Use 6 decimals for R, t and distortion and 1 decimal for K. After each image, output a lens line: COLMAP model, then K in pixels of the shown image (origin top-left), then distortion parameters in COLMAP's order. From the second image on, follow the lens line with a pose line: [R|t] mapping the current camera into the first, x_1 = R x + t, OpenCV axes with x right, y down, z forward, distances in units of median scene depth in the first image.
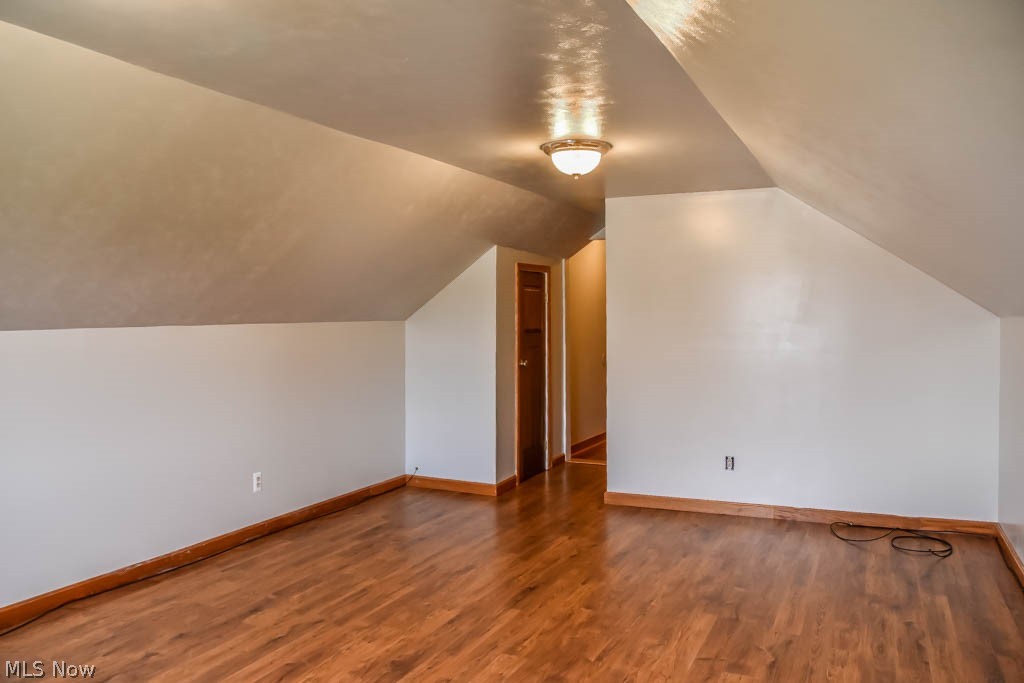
lens RADIAL K [[769.3, 0, 512.0], [0, 769.3, 342.4], [0, 0, 1]] dist [-0.098384, -0.000616]
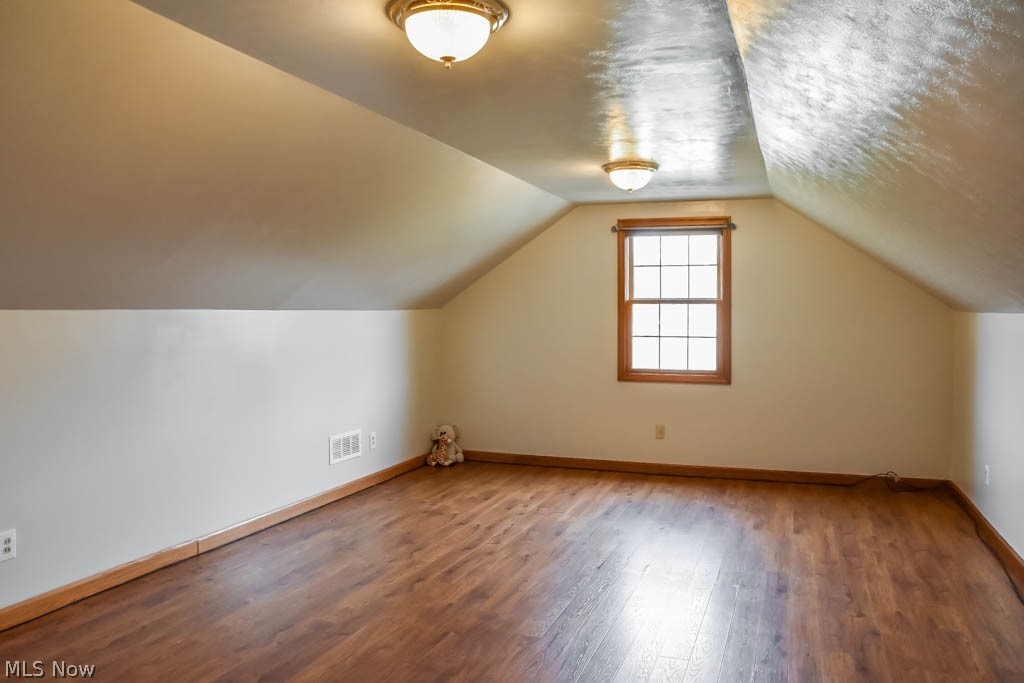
lens RADIAL K [[769.3, 0, 512.5], [0, 769.3, 338.1], [0, 0, 1]] dist [-0.098384, -0.000616]
pose [[-0.996118, 0.007700, -0.087691, 0.106036], [0.001802, 0.997742, 0.067134, -0.053343], [0.088010, 0.066716, -0.993883, 1.915353]]
